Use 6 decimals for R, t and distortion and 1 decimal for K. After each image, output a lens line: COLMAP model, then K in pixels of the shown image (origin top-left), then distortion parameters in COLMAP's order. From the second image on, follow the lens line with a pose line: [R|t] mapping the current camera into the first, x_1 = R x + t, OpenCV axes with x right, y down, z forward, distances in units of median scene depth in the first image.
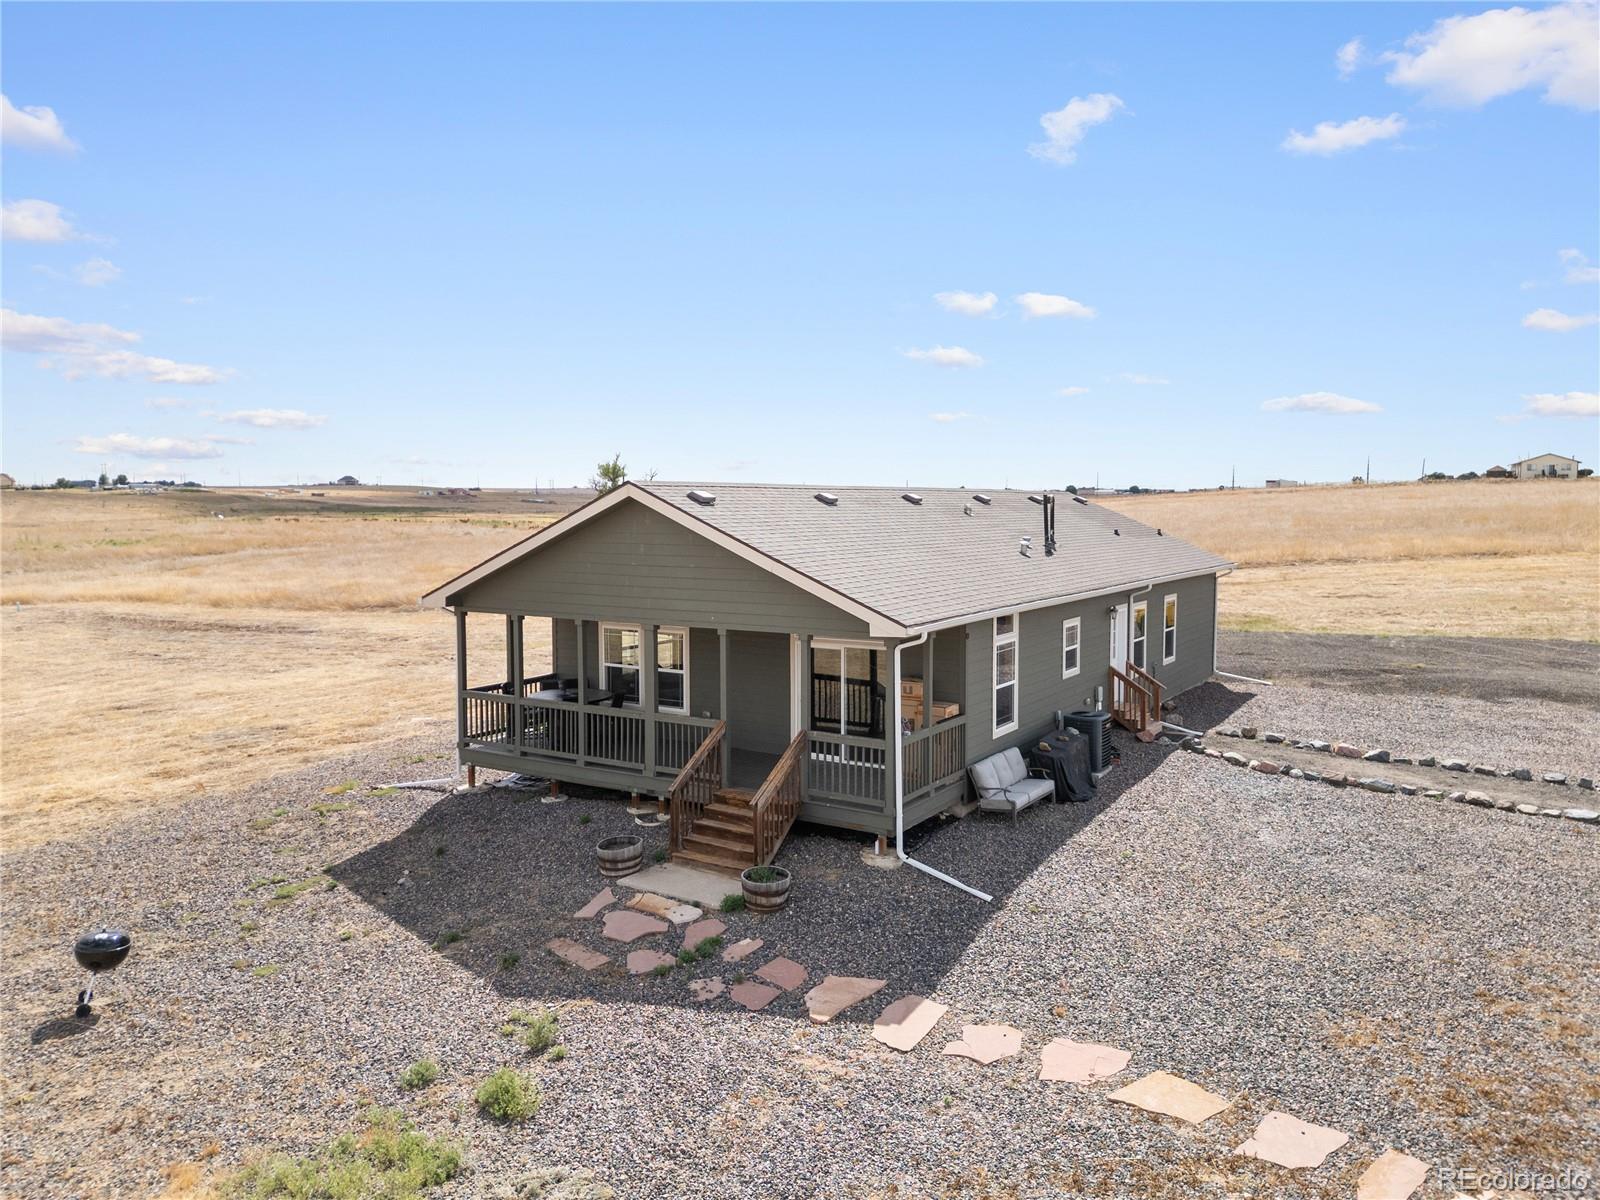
lens RADIAL K [[1082.8, 0, 790.0], [0, 1082.8, 596.6], [0, 0, 1]] dist [0.053021, -0.040586]
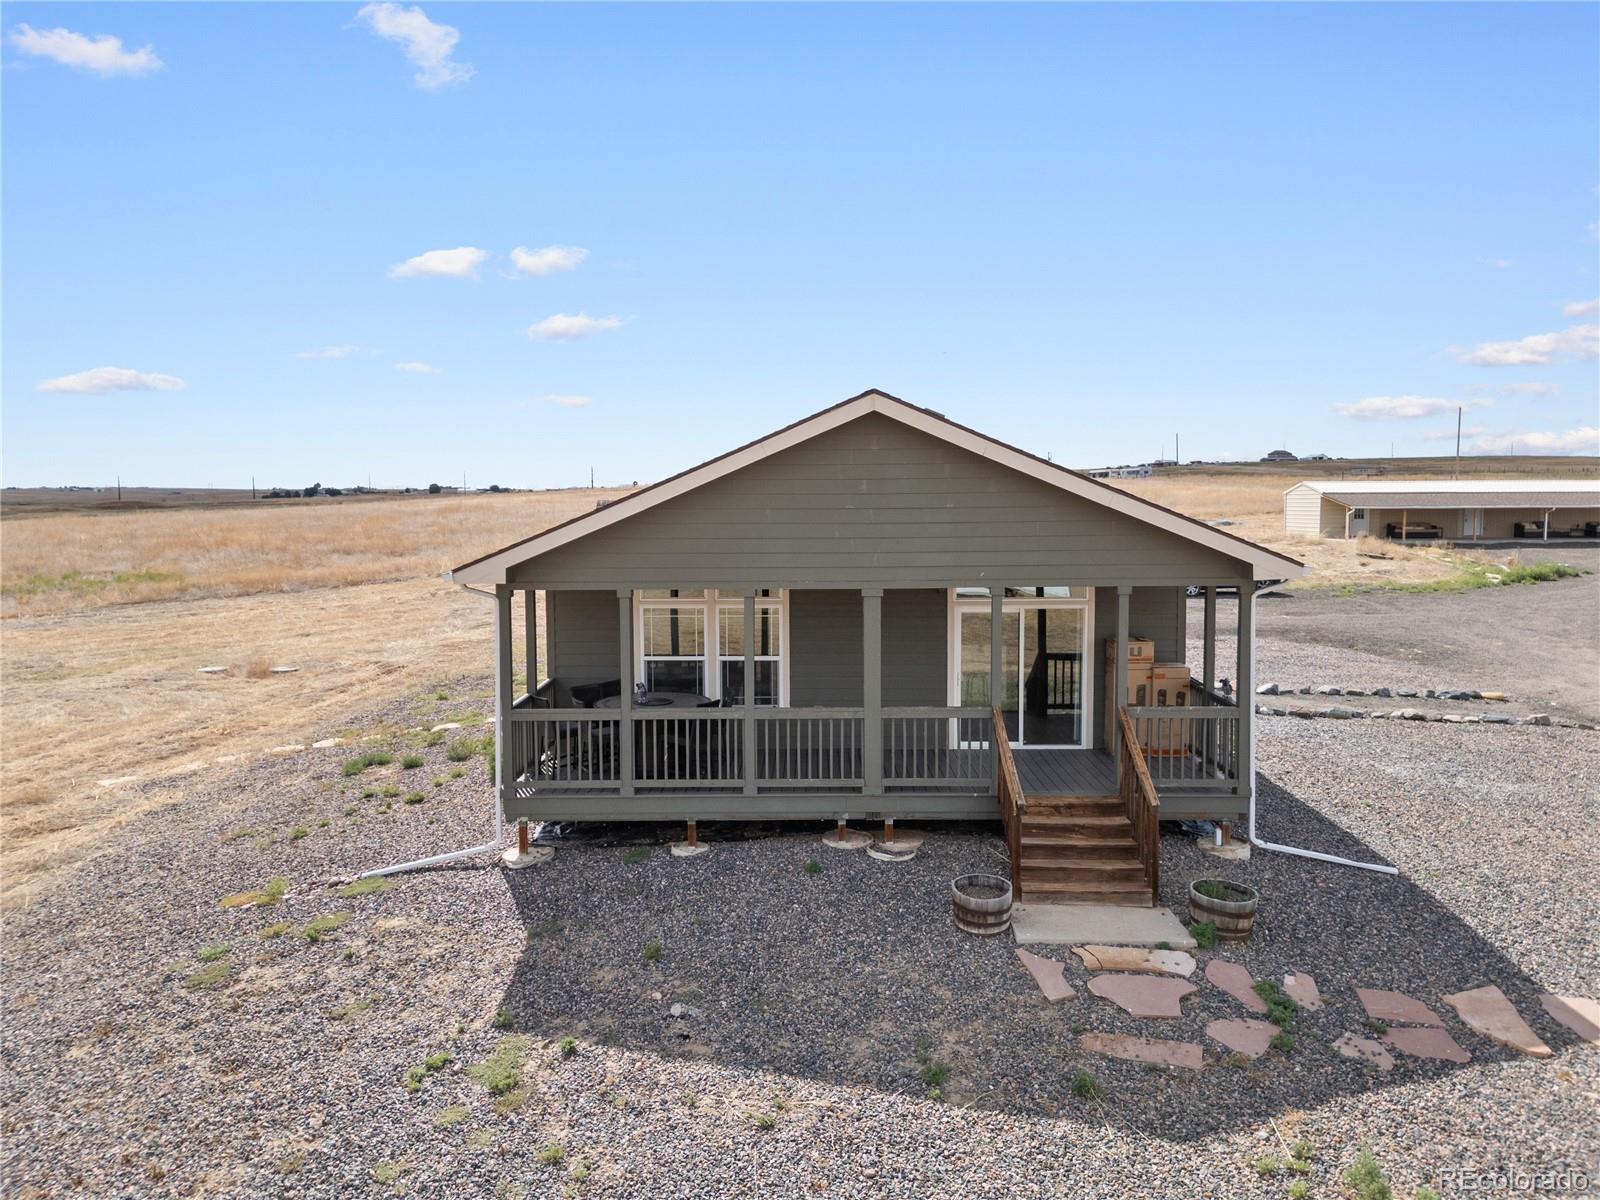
lens RADIAL K [[1082.8, 0, 790.0], [0, 1082.8, 596.6], [0, 0, 1]] dist [0.053021, -0.040586]
pose [[0.858996, -0.046657, 0.509852, -0.671431], [0.042647, 0.998899, 0.019559, 0.017402], [-0.510203, 0.004943, 0.860040, 0.480097]]
